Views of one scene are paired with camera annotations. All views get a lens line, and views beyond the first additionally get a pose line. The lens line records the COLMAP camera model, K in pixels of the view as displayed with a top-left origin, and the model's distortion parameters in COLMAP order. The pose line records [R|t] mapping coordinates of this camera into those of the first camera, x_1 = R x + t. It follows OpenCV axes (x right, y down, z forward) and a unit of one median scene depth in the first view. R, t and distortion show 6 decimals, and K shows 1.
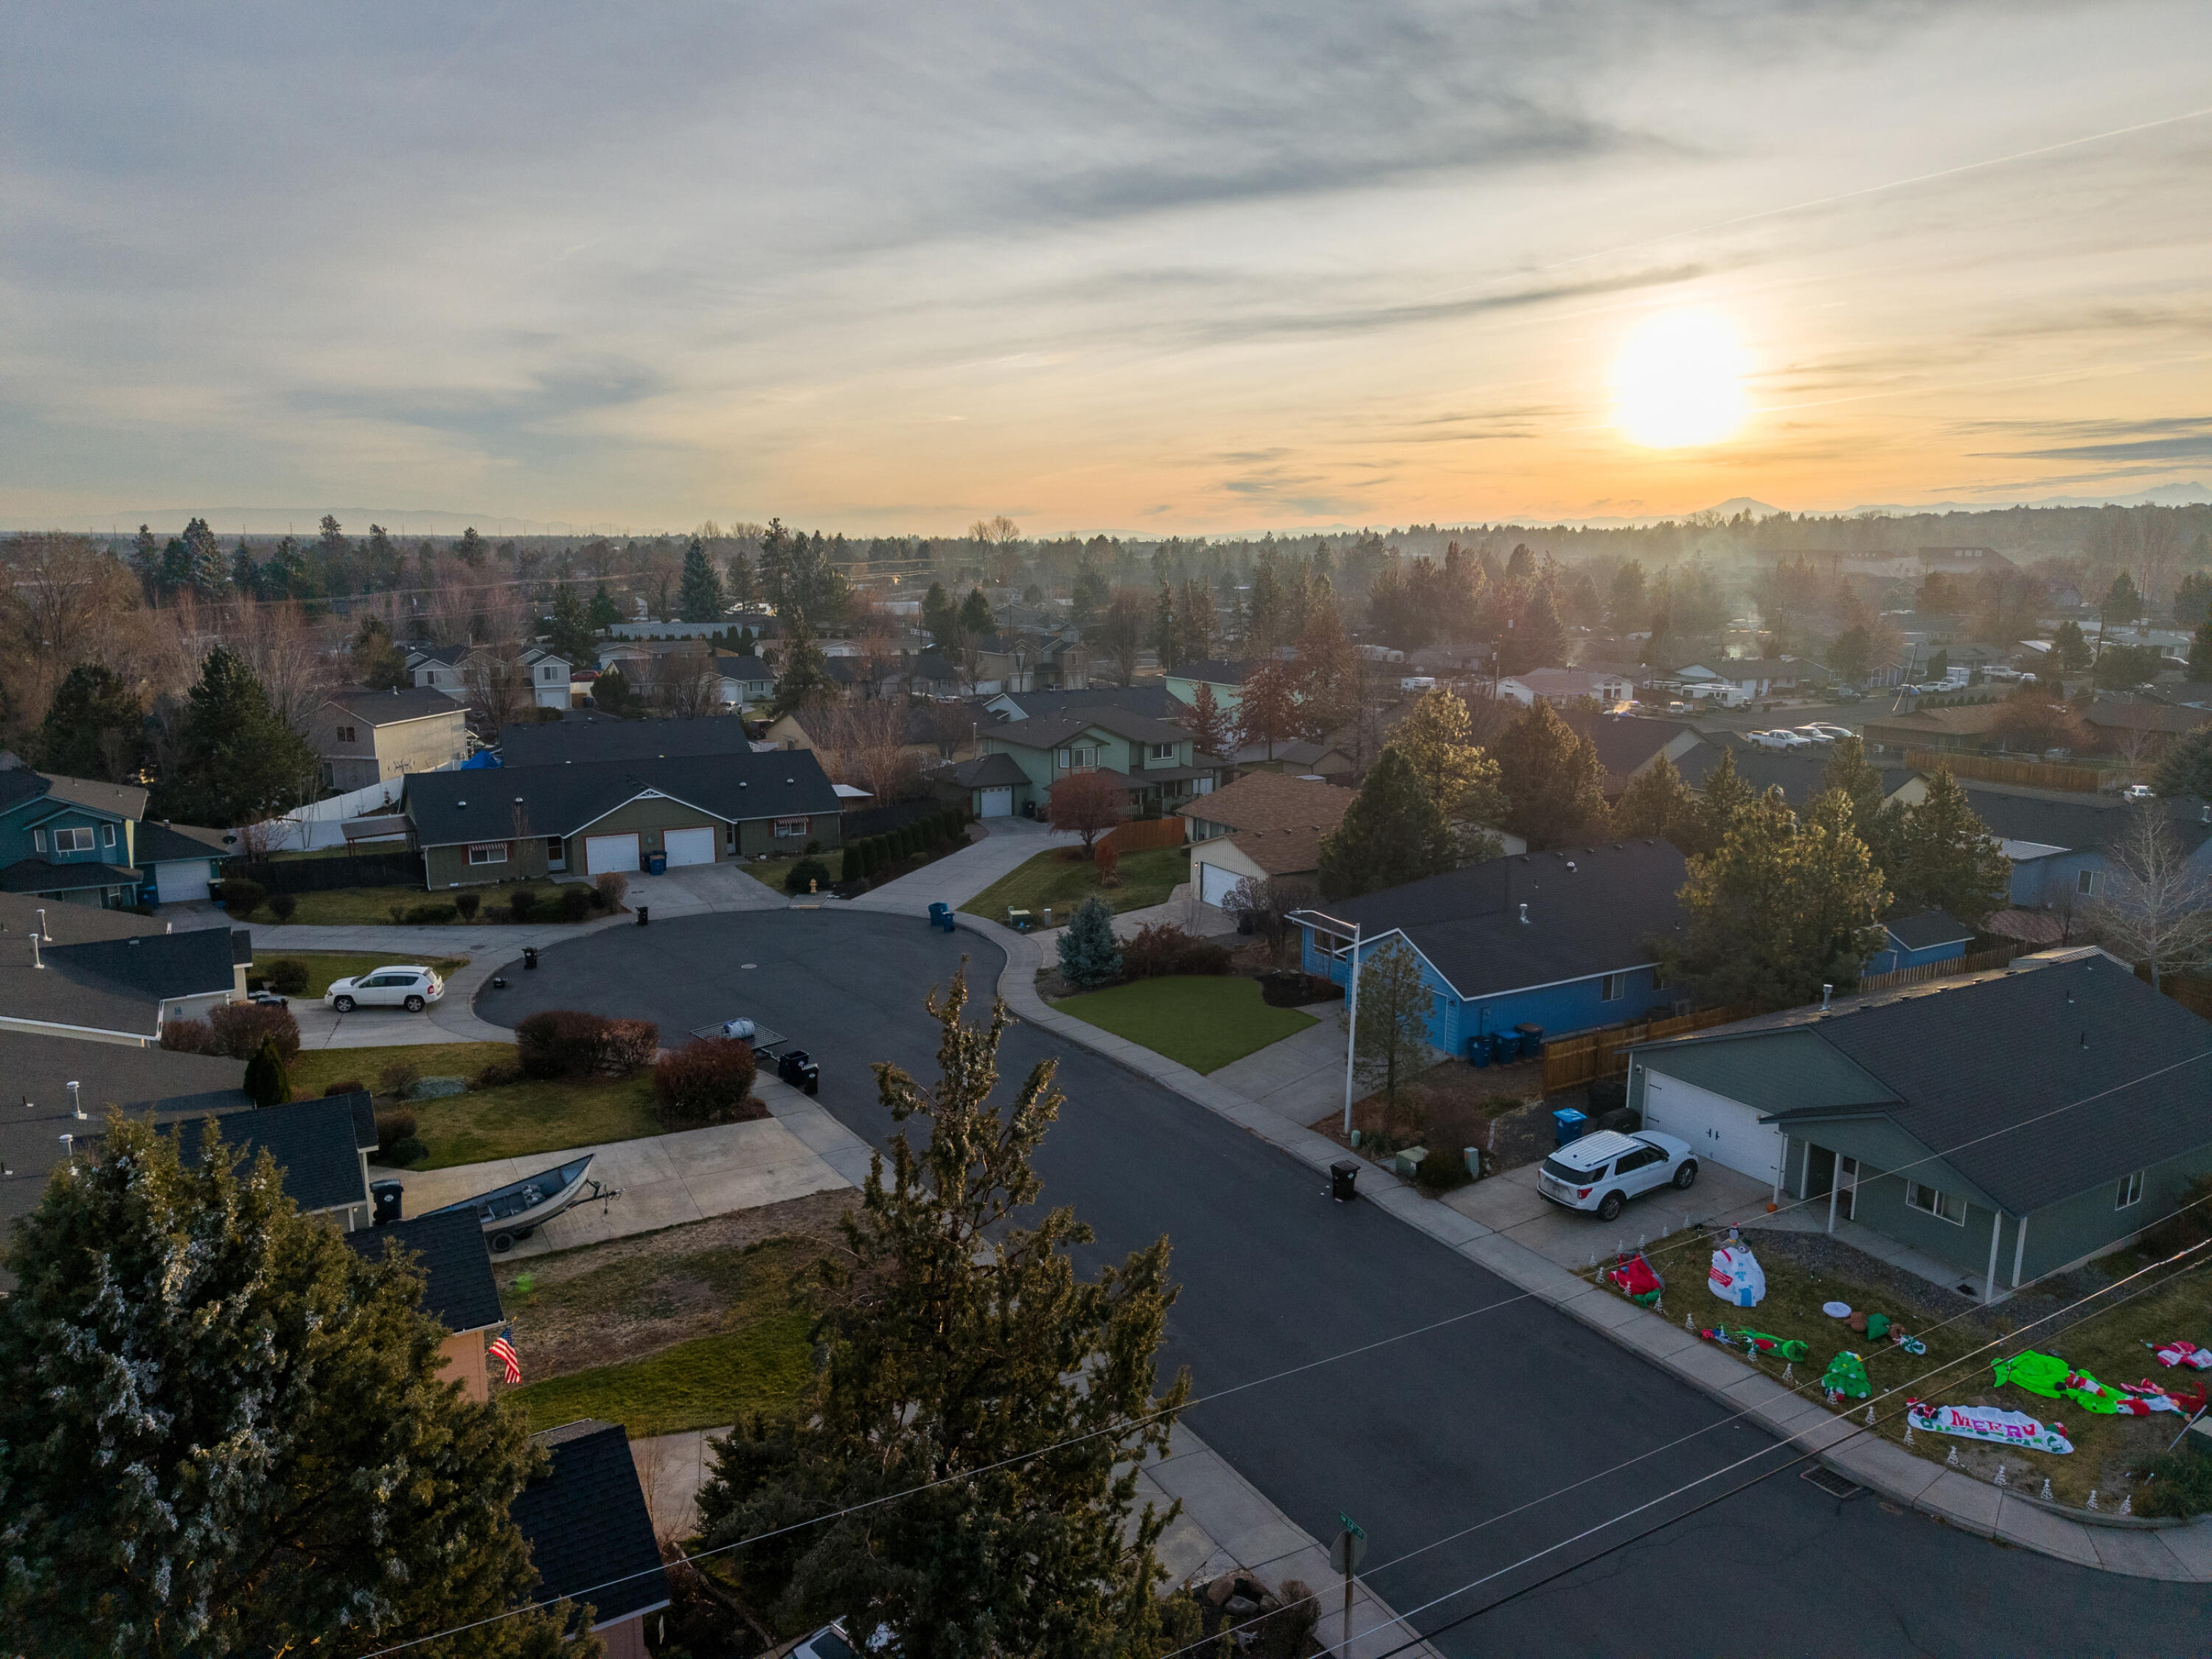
lens RADIAL K [[1533.1, 0, 1102.4], [0, 1533.1, 919.6], [0, 0, 1]] dist [0.026263, -0.008574]
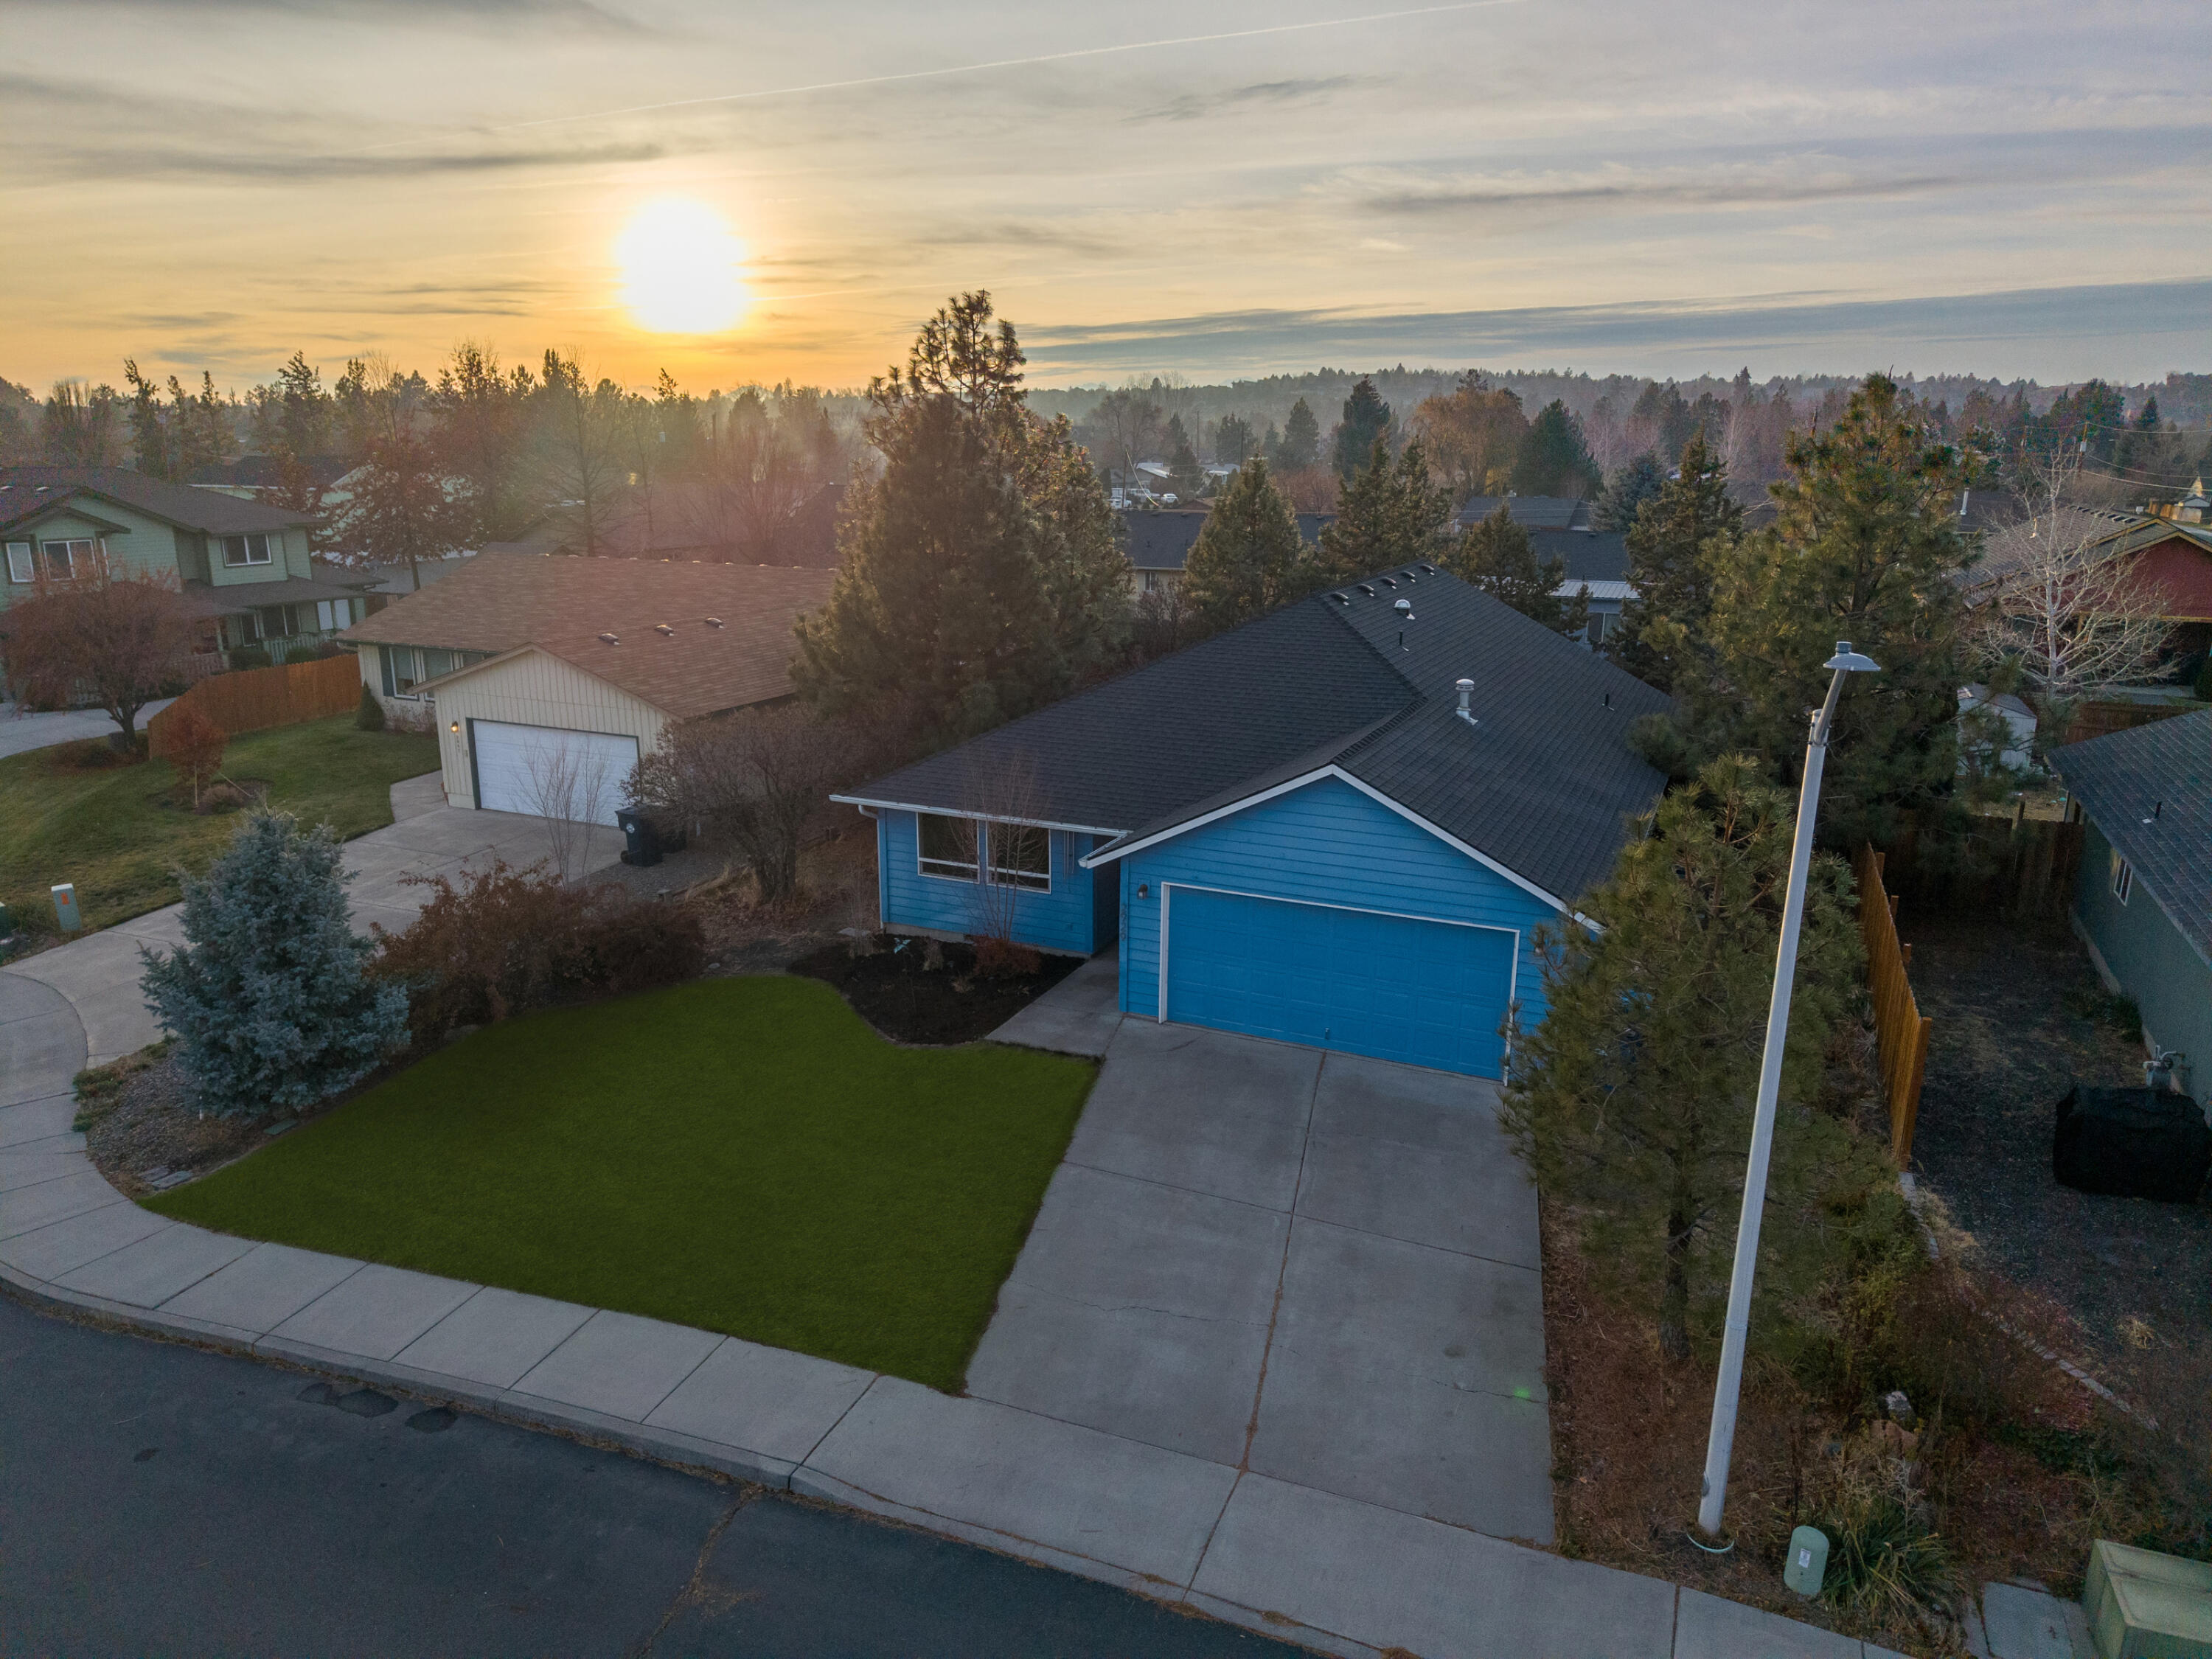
lens RADIAL K [[1533.1, 0, 1102.4], [0, 1533.1, 919.6], [0, 0, 1]] dist [0.026263, -0.008574]
pose [[0.822769, -0.181520, 0.538611, -0.034178], [0.148063, 0.983364, 0.105230, -0.002114], [-0.548752, -0.006832, 0.835958, 0.614520]]
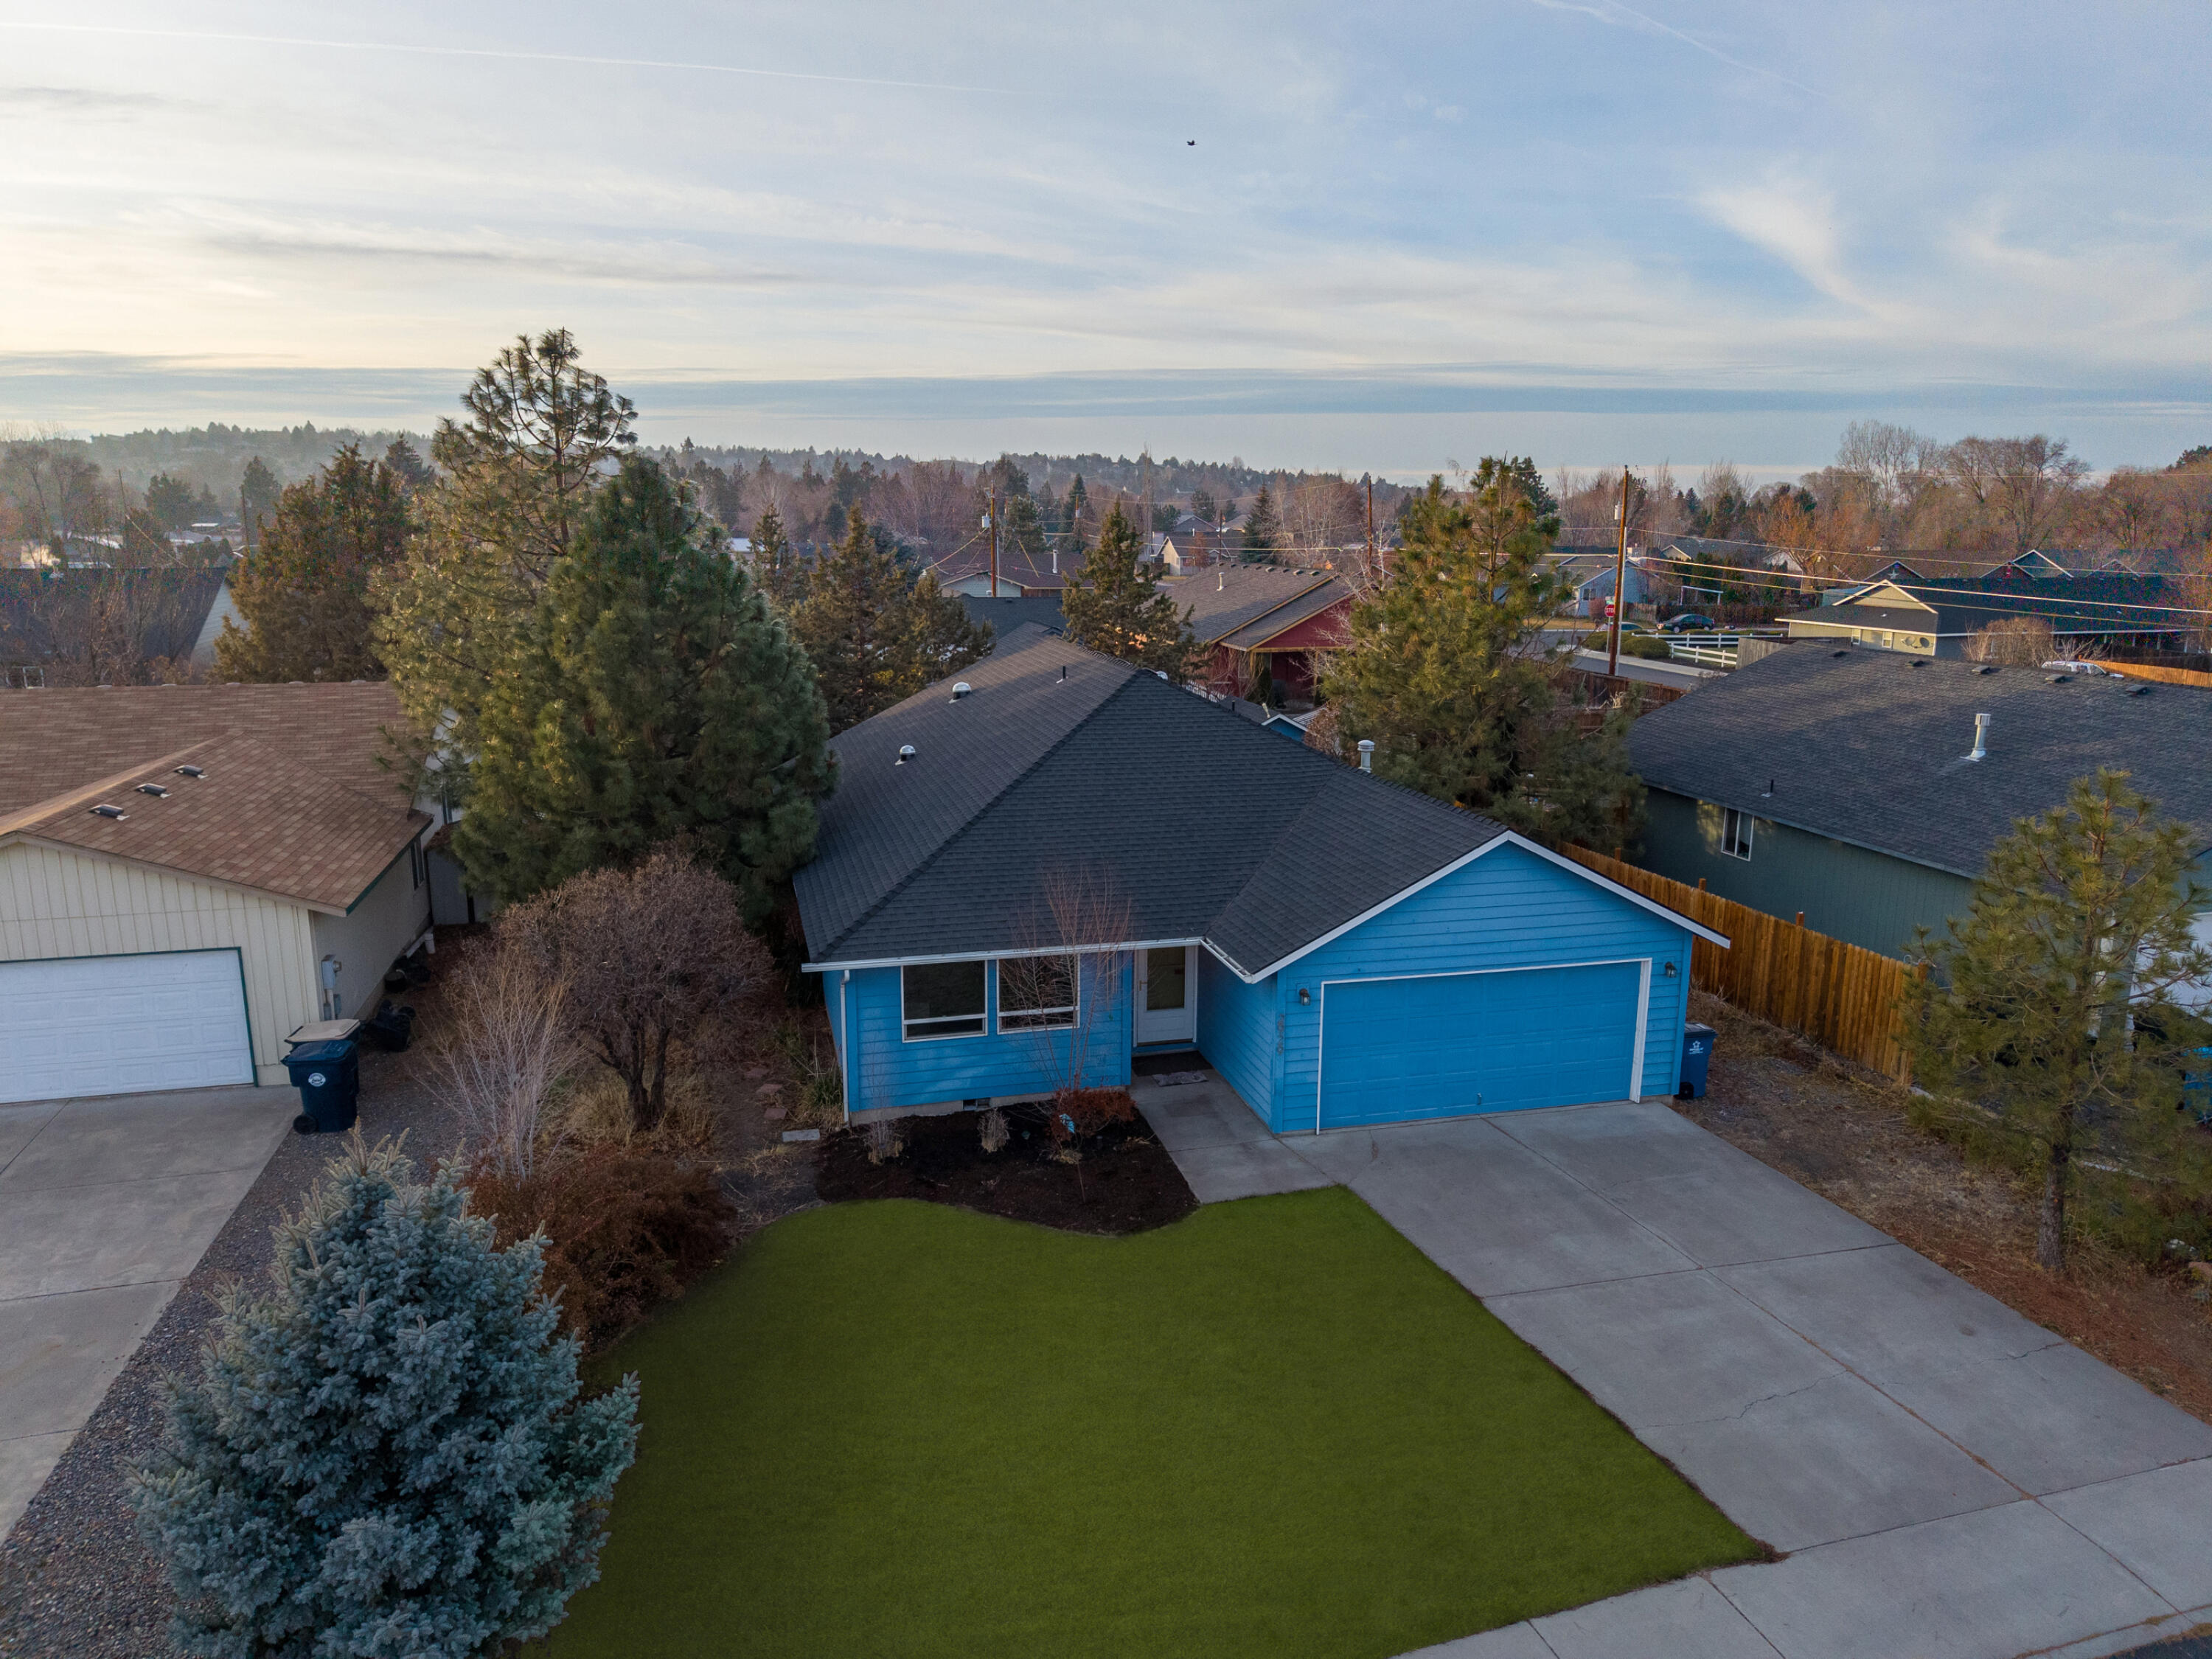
lens RADIAL K [[1533.1, 0, 1102.4], [0, 1533.1, 919.6], [0, 0, 1]] dist [0.026263, -0.008574]
pose [[0.276718, -0.265848, 0.923446, -0.129538], [0.241194, 0.949423, 0.201051, -0.054102], [-0.930190, 0.167095, 0.326843, 0.809621]]
